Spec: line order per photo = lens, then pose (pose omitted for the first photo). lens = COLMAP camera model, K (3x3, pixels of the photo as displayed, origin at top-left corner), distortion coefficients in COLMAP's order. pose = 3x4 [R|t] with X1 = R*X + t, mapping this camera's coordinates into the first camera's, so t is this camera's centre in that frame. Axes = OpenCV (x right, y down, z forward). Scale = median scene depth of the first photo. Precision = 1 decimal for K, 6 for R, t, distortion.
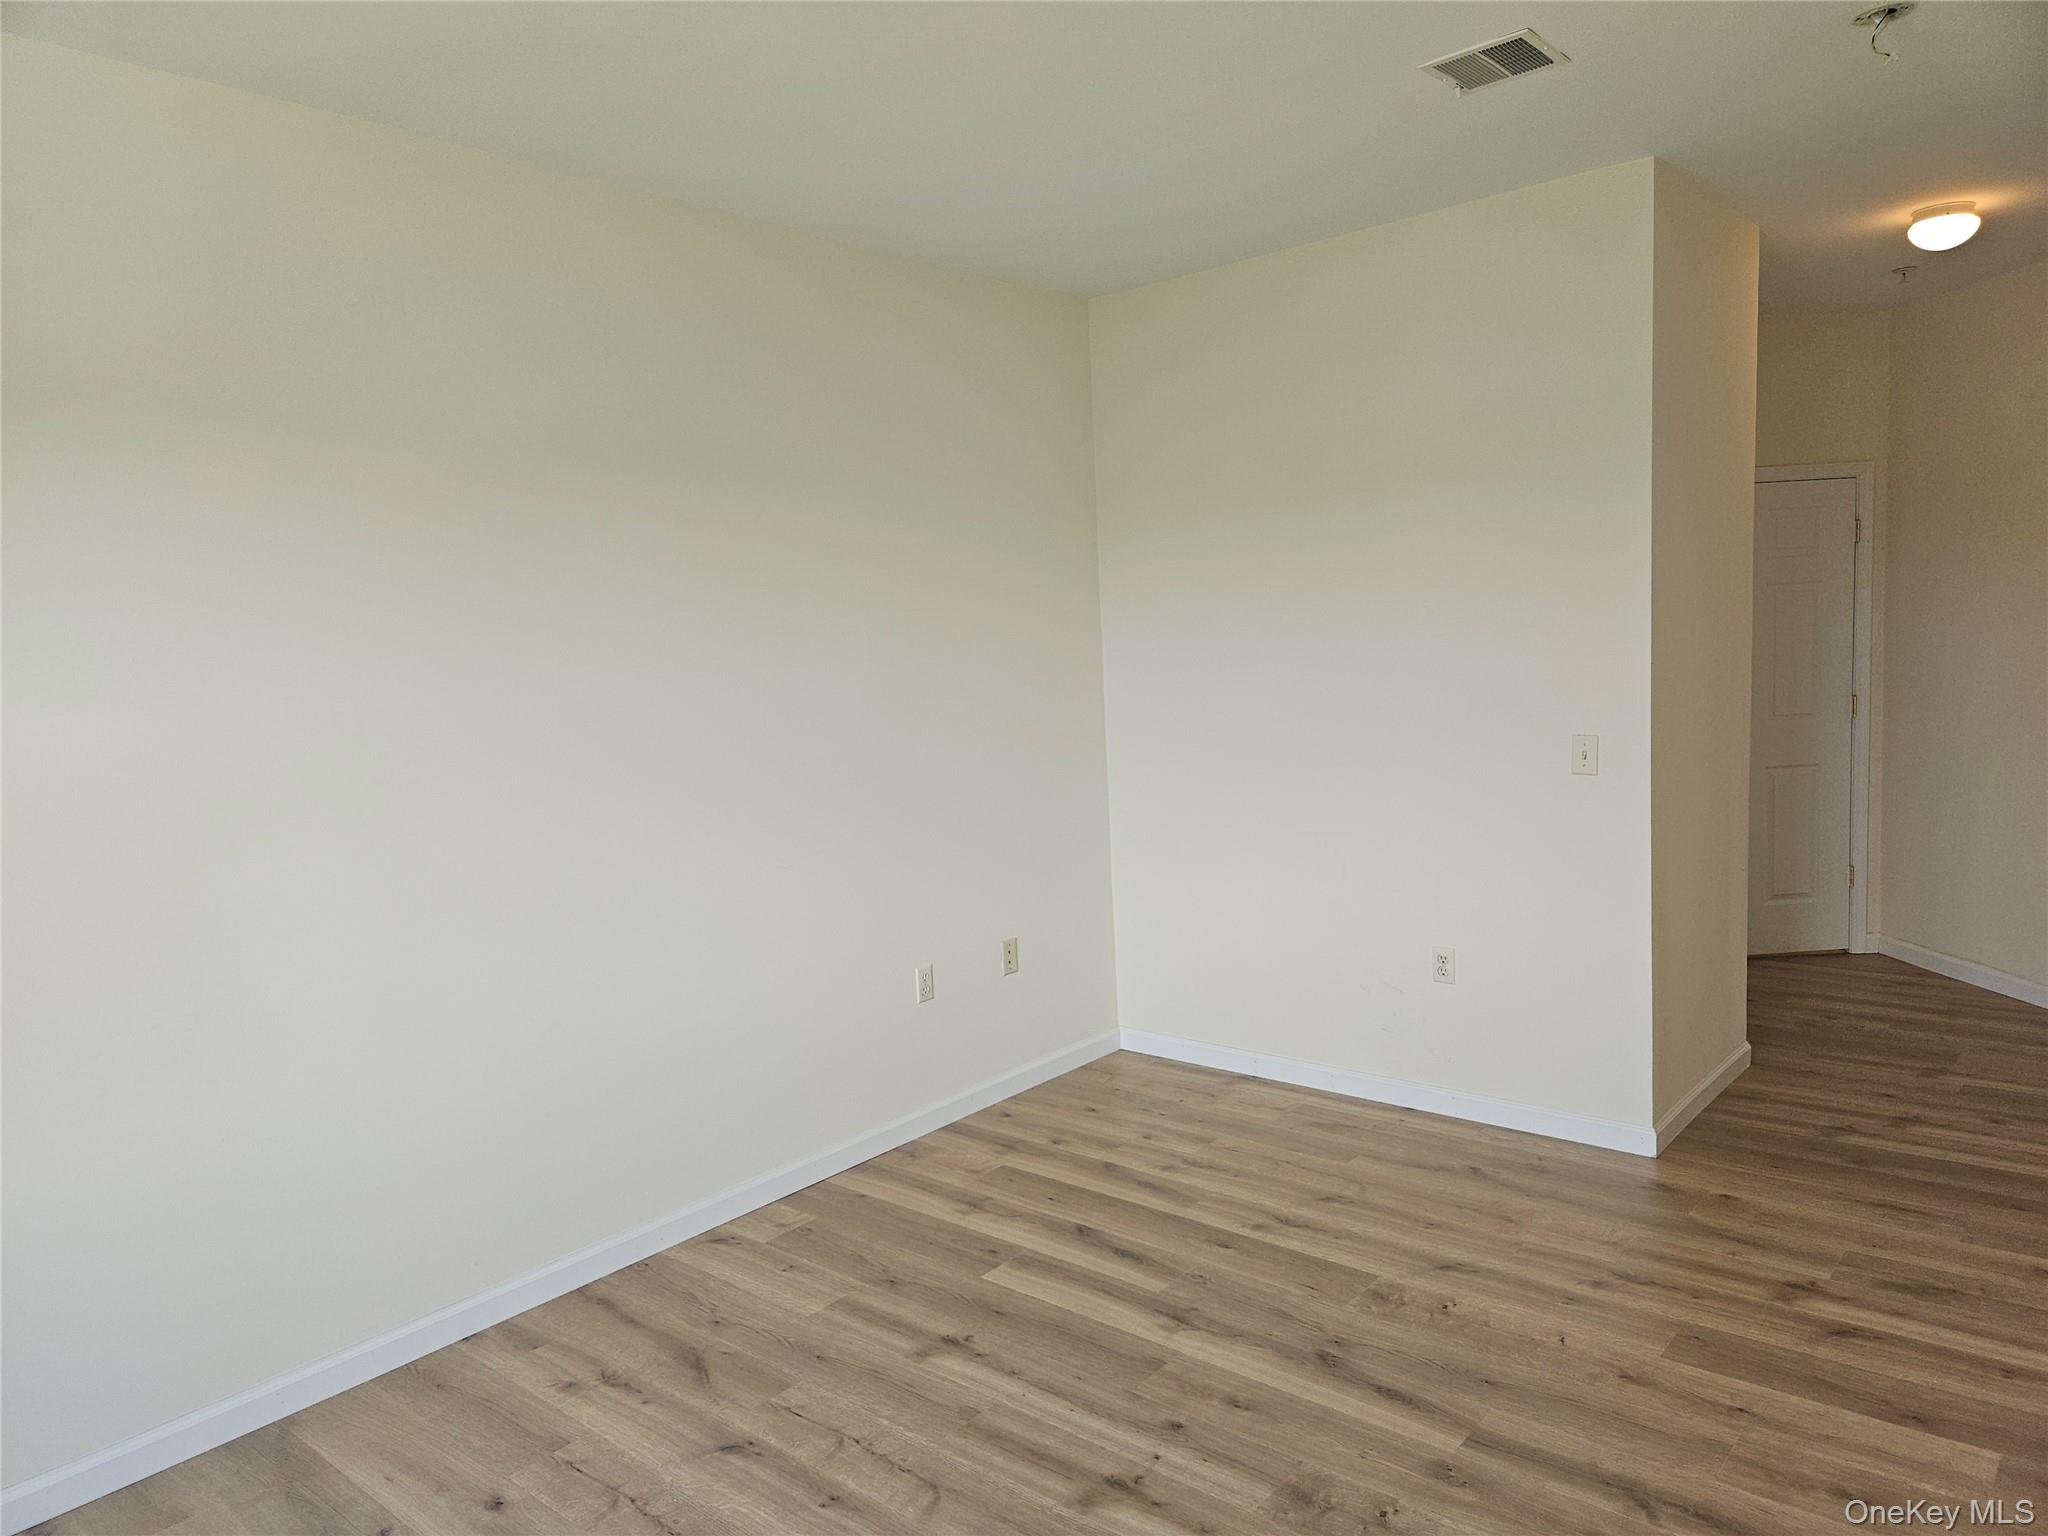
lens RADIAL K [[1366.8, 0, 990.0], [0, 1366.8, 778.0], [0, 0, 1]] dist [0.064565, -0.051929]
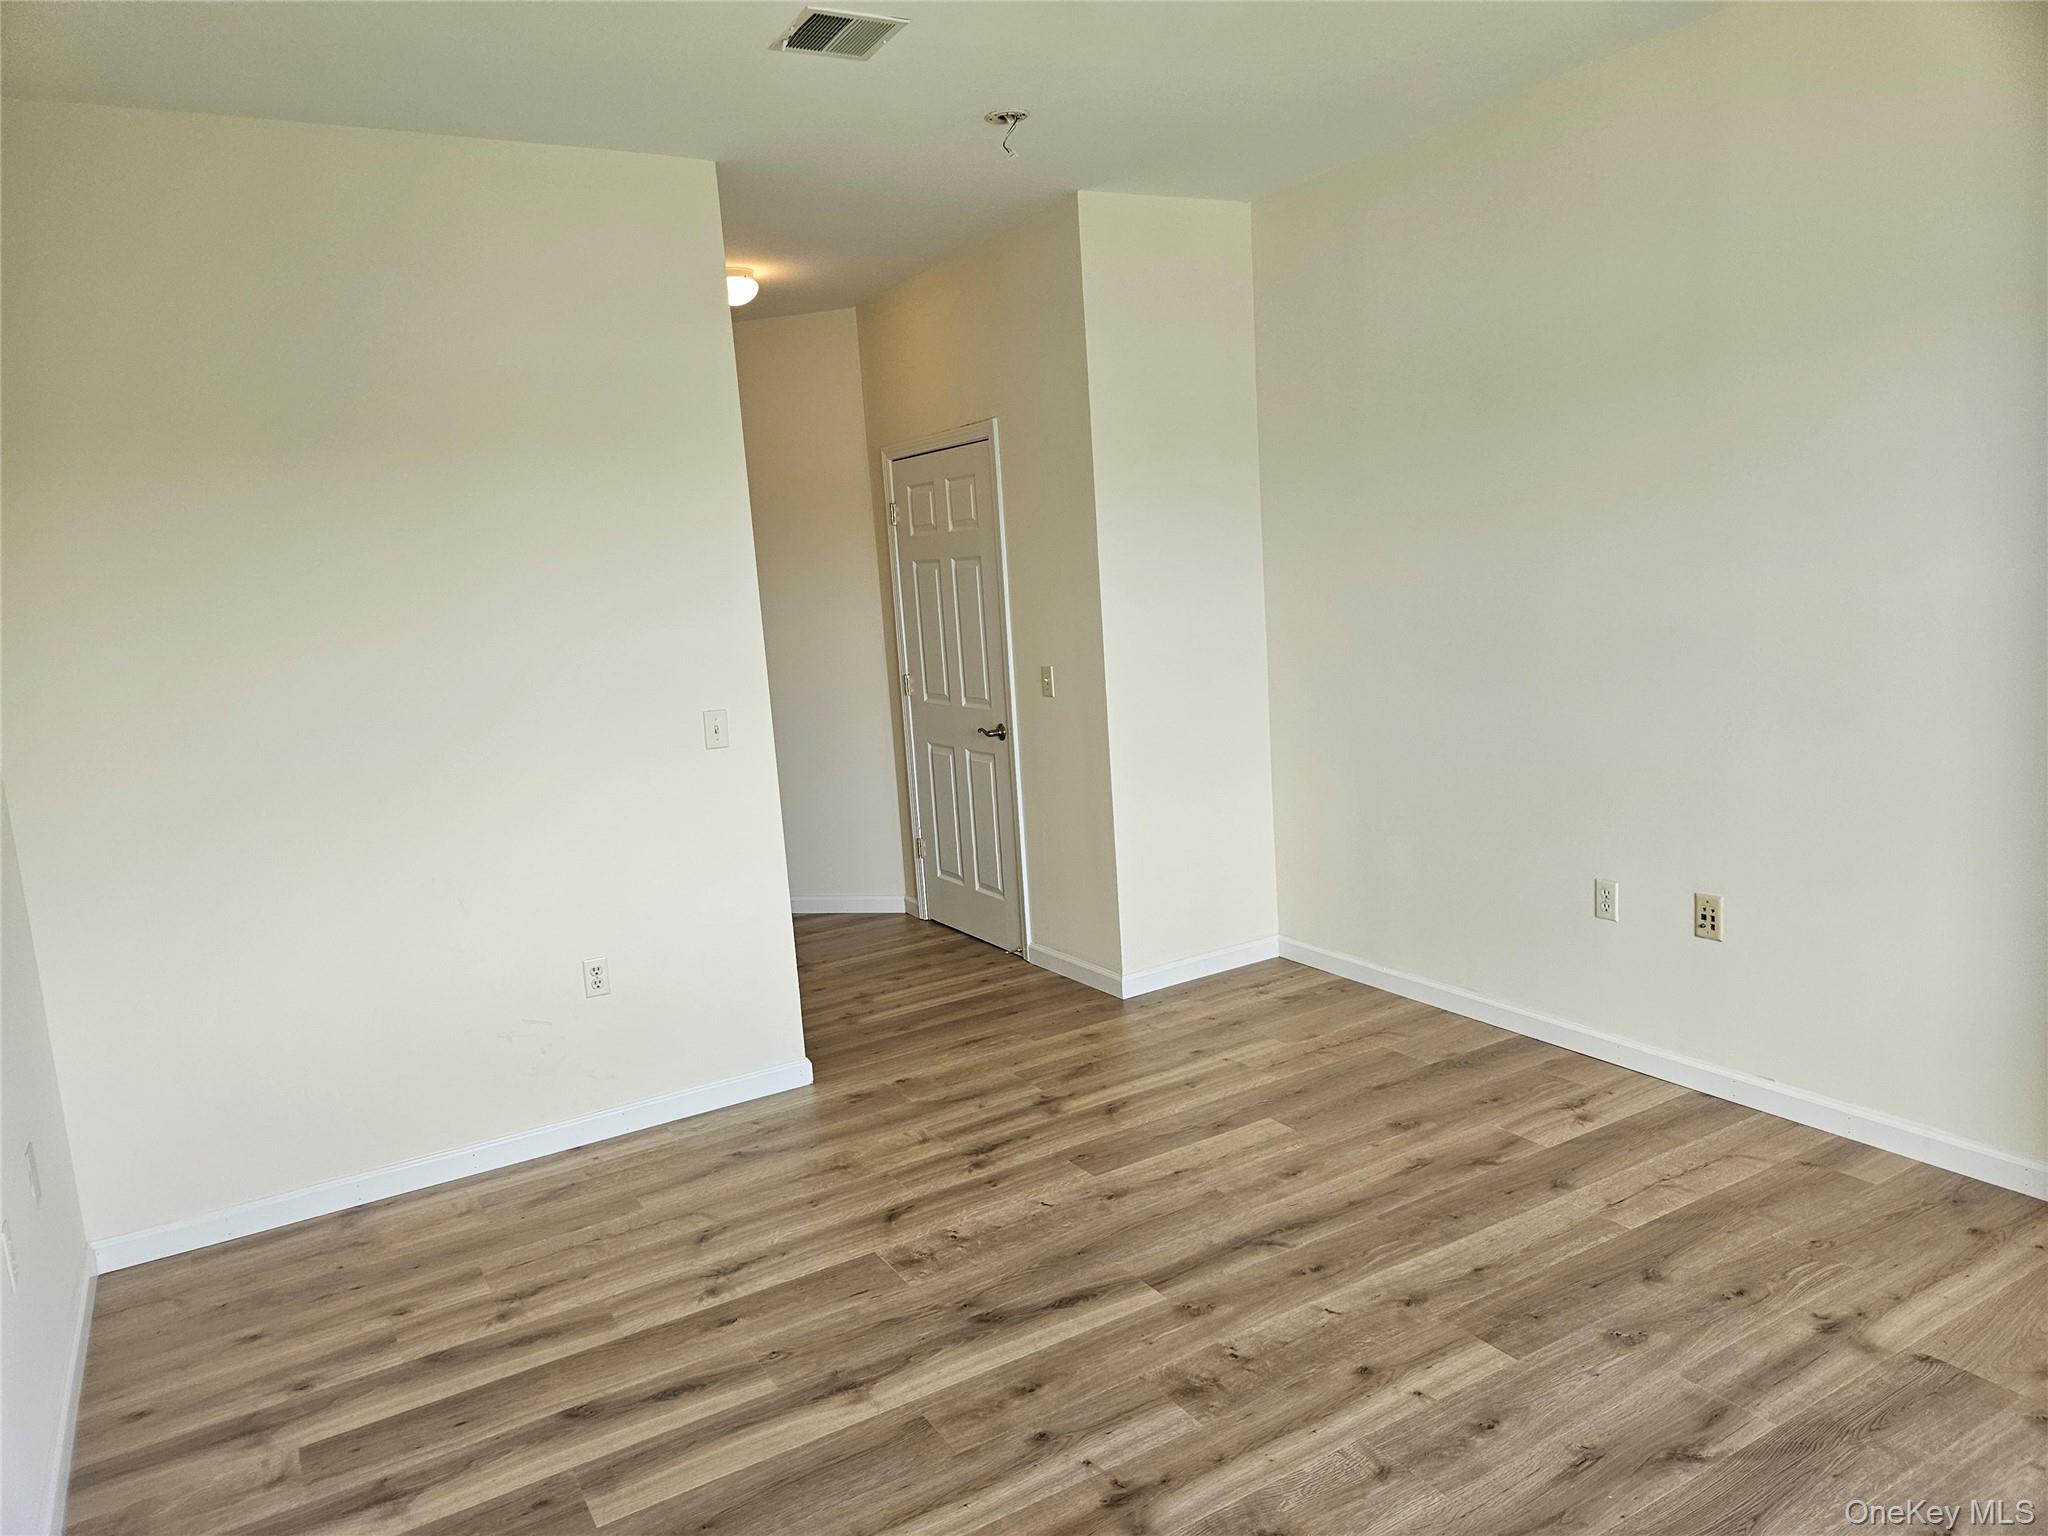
lens RADIAL K [[1366.8, 0, 1021.1], [0, 1366.8, 773.8], [0, 0, 1]] dist [0.064565, -0.051929]
pose [[0.325033, -0.117705, 0.938349, -0.522526], [0.152580, 0.985752, 0.070799, -0.023863], [-0.933313, 0.120161, 0.338361, 0.502249]]
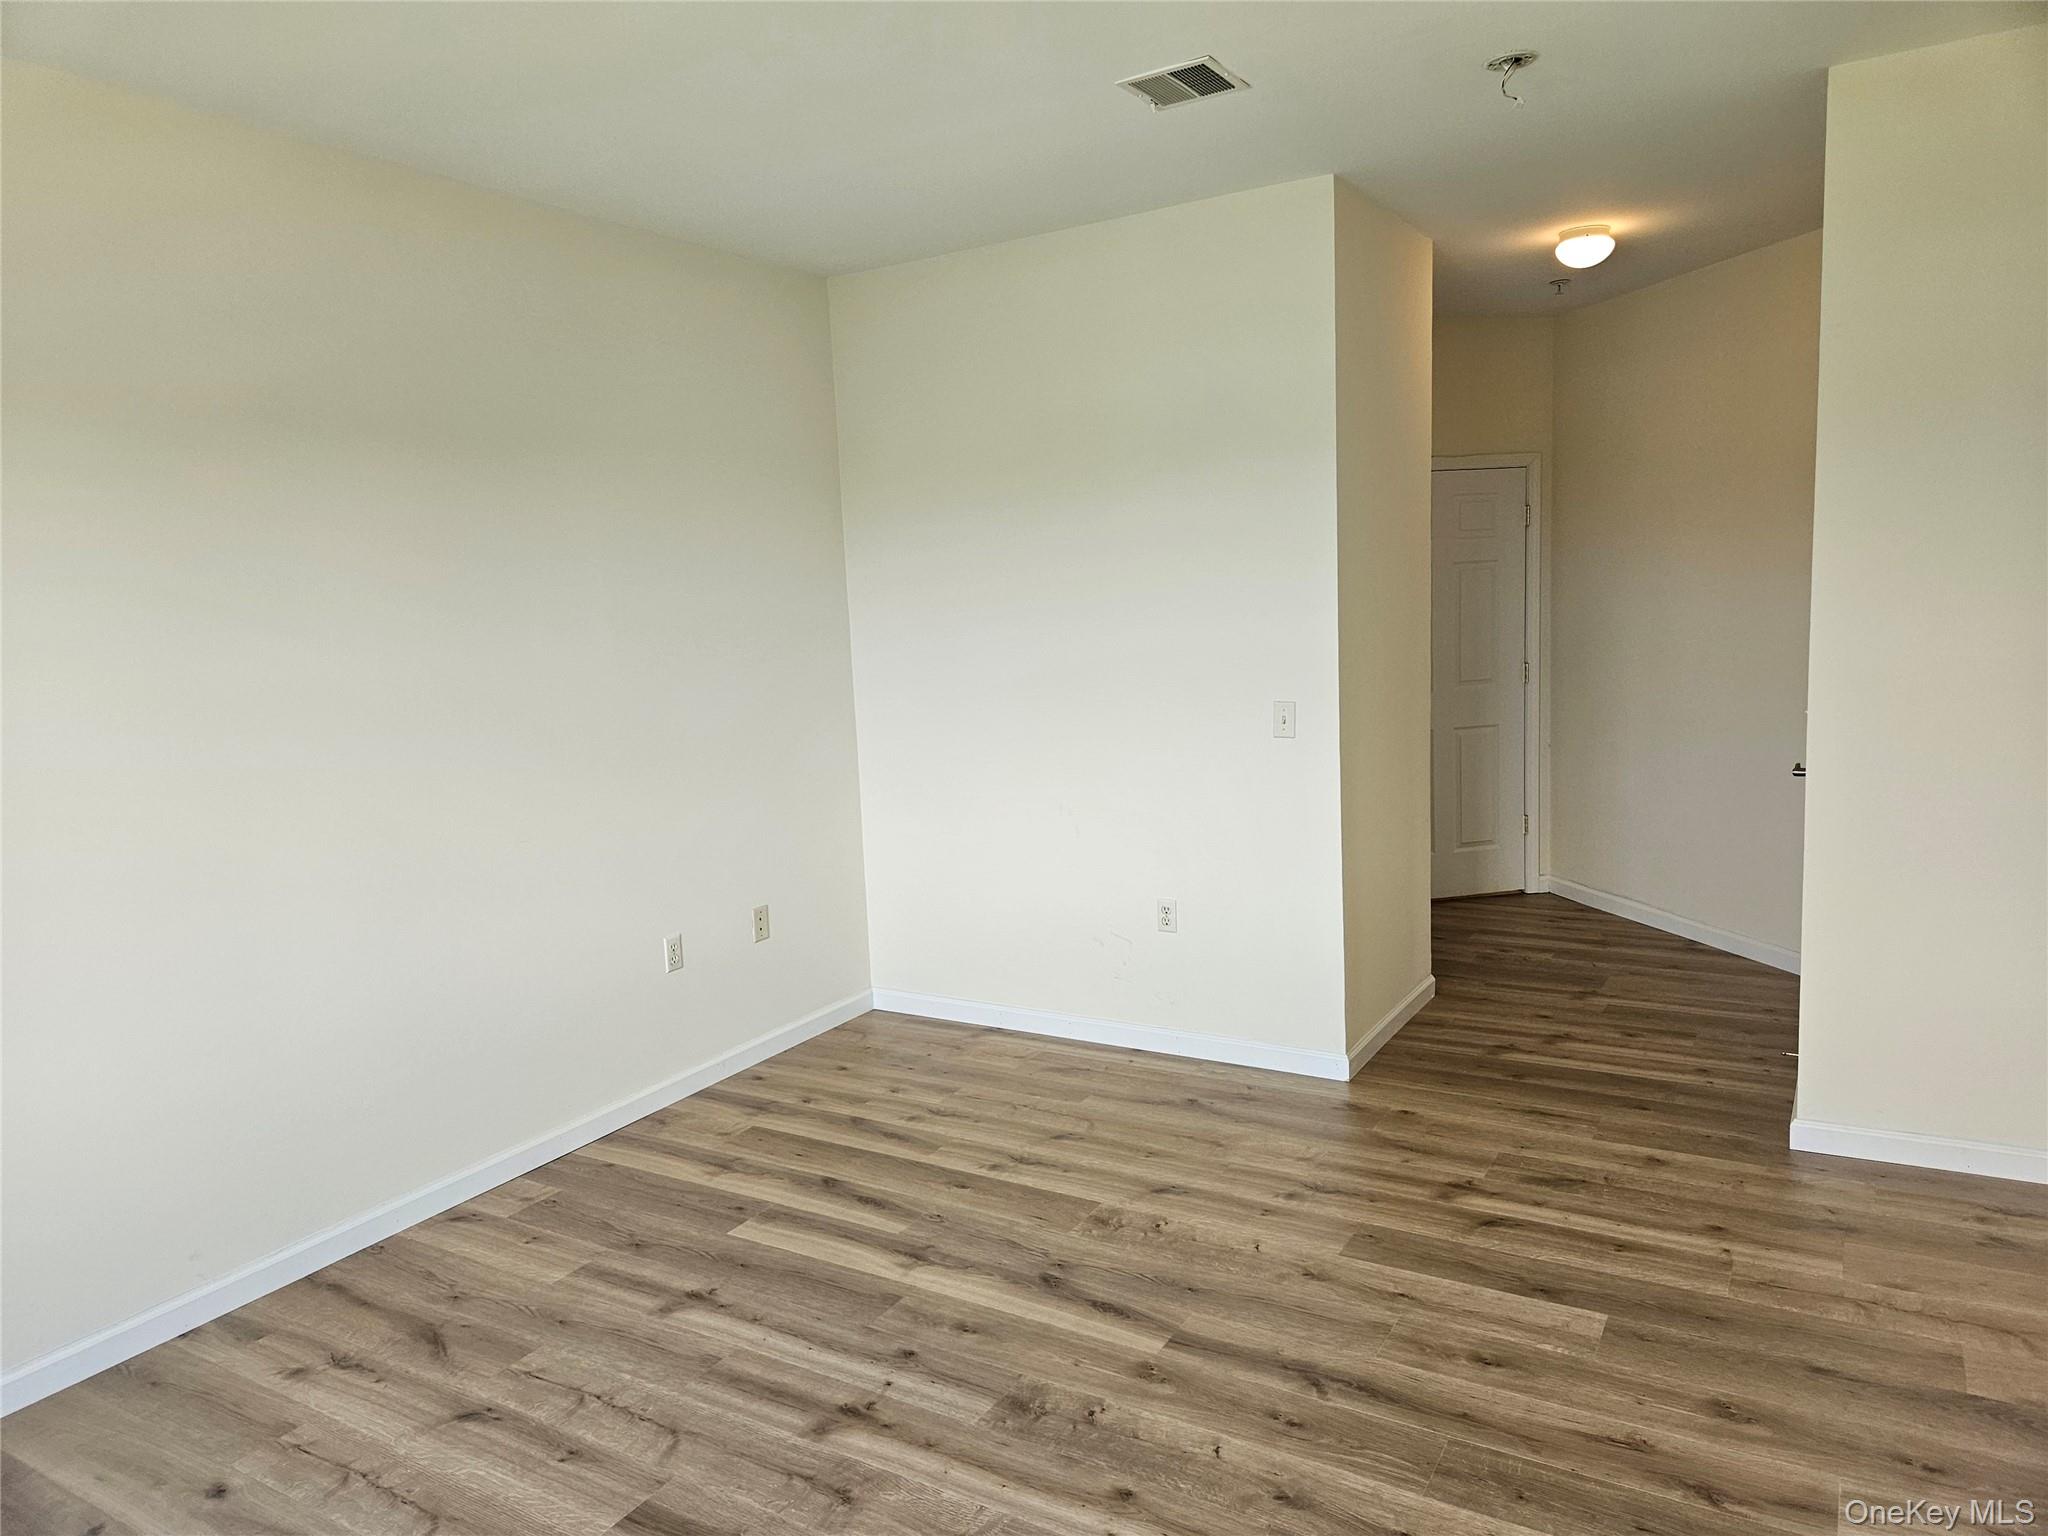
lens RADIAL K [[1366.8, 0, 984.2], [0, 1366.8, 761.7], [0, 0, 1]] dist [0.064565, -0.051929]
pose [[0.986912, -0.016135, 0.160453, 0.022482], [0.014320, 0.999820, 0.012464, 0.000171], [-0.160625, -0.010004, 0.986965, -0.041610]]
